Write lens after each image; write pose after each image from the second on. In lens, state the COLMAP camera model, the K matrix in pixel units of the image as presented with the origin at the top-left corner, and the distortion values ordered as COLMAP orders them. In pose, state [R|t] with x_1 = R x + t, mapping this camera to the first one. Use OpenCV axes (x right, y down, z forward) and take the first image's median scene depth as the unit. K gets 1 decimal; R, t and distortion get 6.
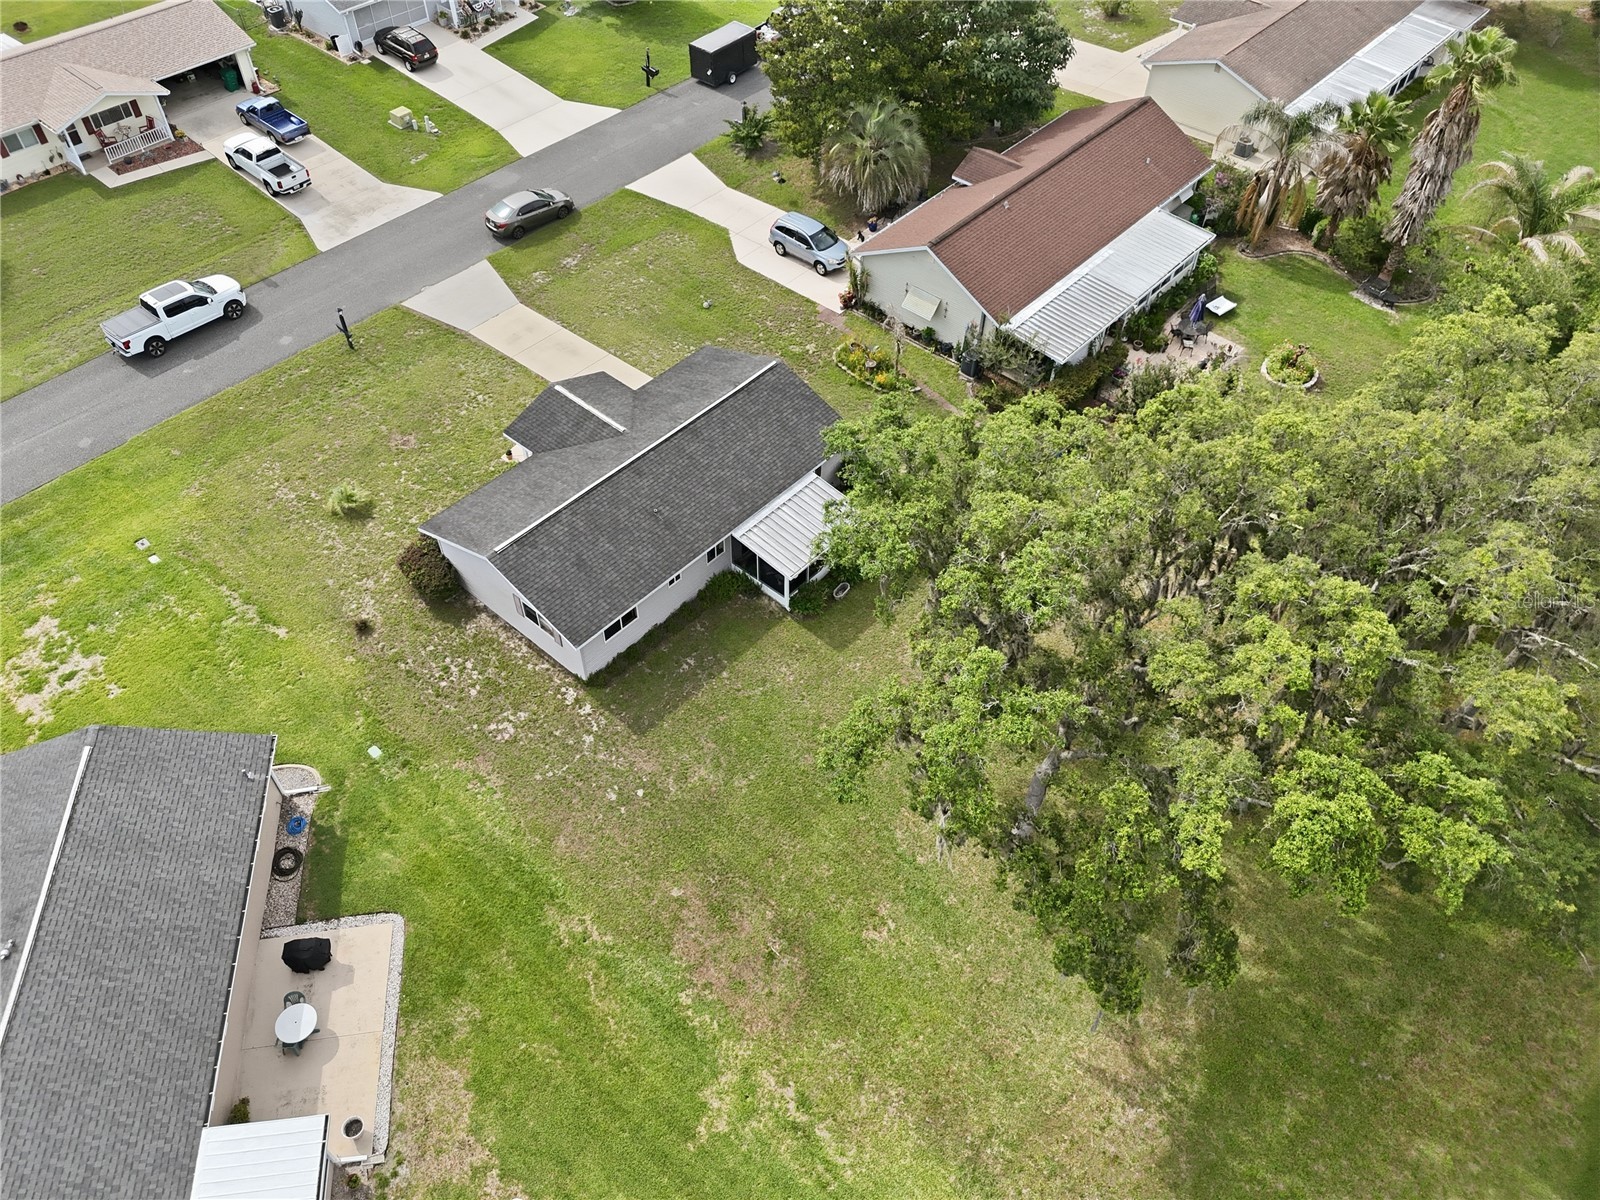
lens RADIAL K [[1177.3, 0, 796.6], [0, 1177.3, 600.1], [0, 0, 1]] dist [0.068662, -0.063072]
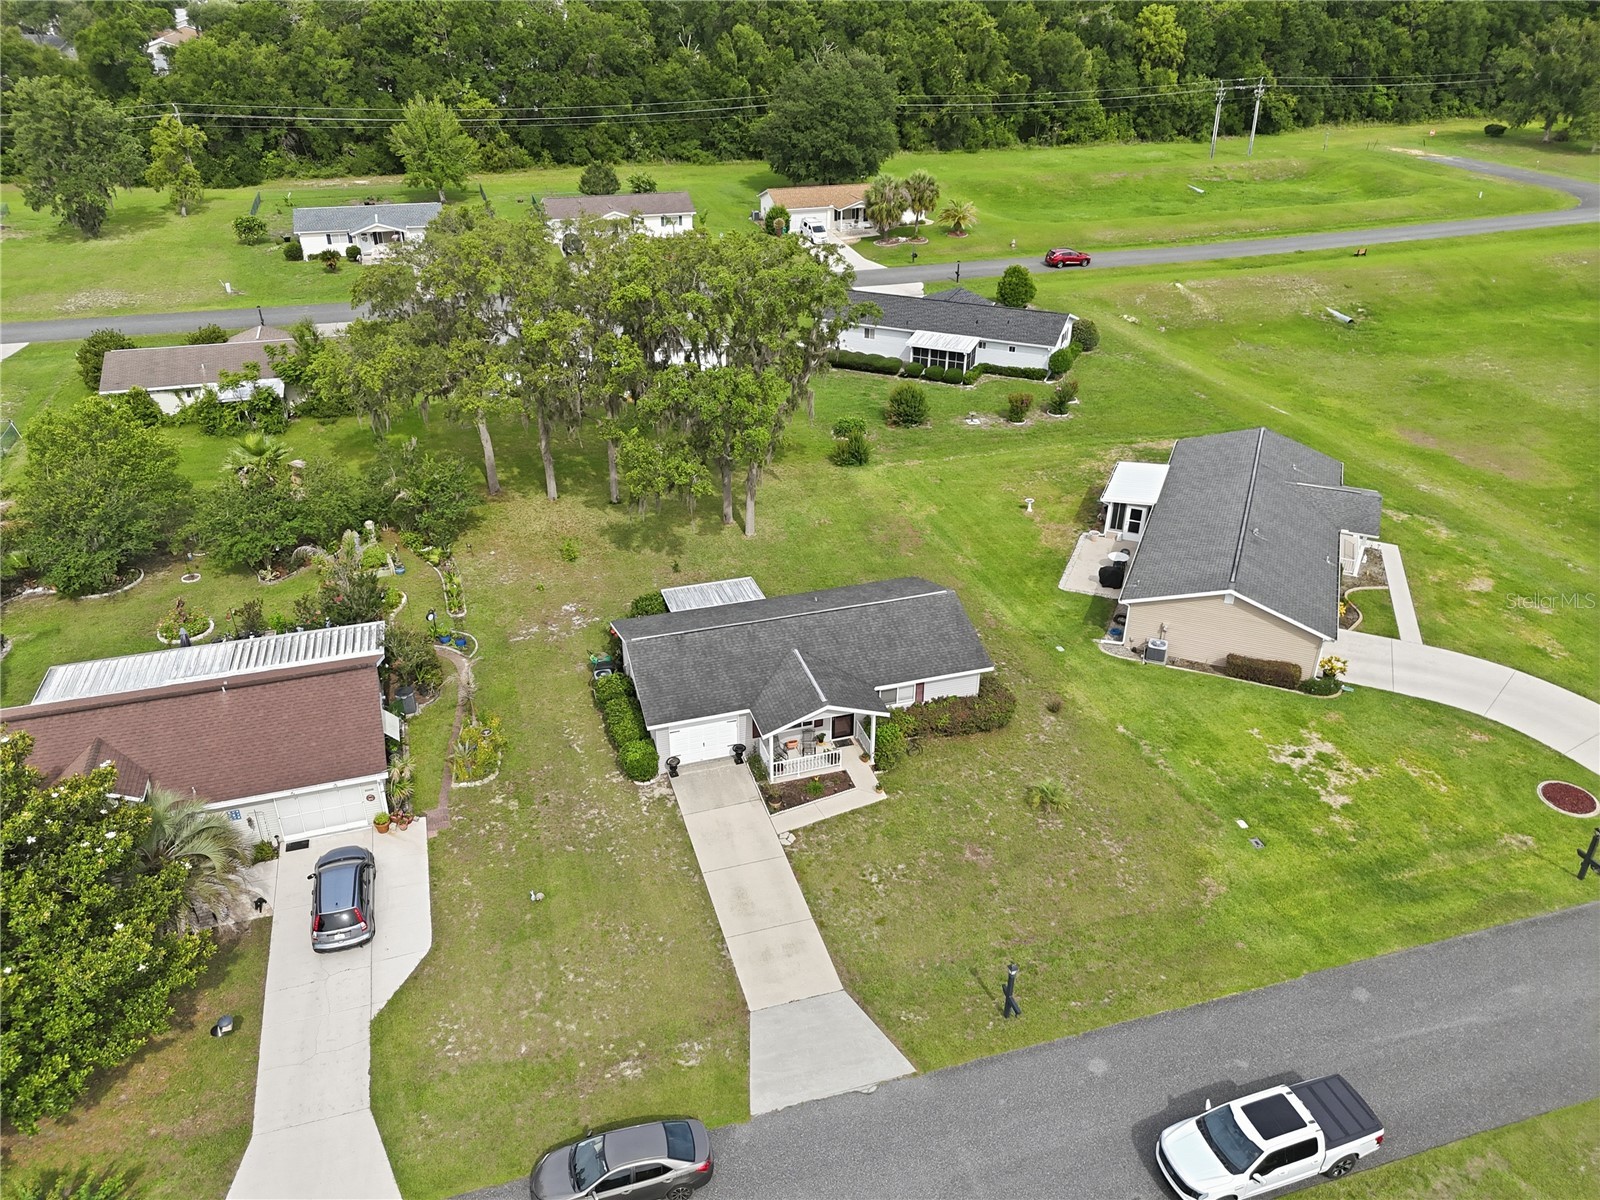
lens RADIAL K [[1177.3, 0, 796.6], [0, 1177.3, 600.1], [0, 0, 1]] dist [0.068662, -0.063072]
pose [[-0.857220, -0.266454, 0.440654, -0.590816], [0.374855, 0.263831, 0.888750, -1.079608], [-0.353070, 0.927036, -0.126279, 1.054915]]
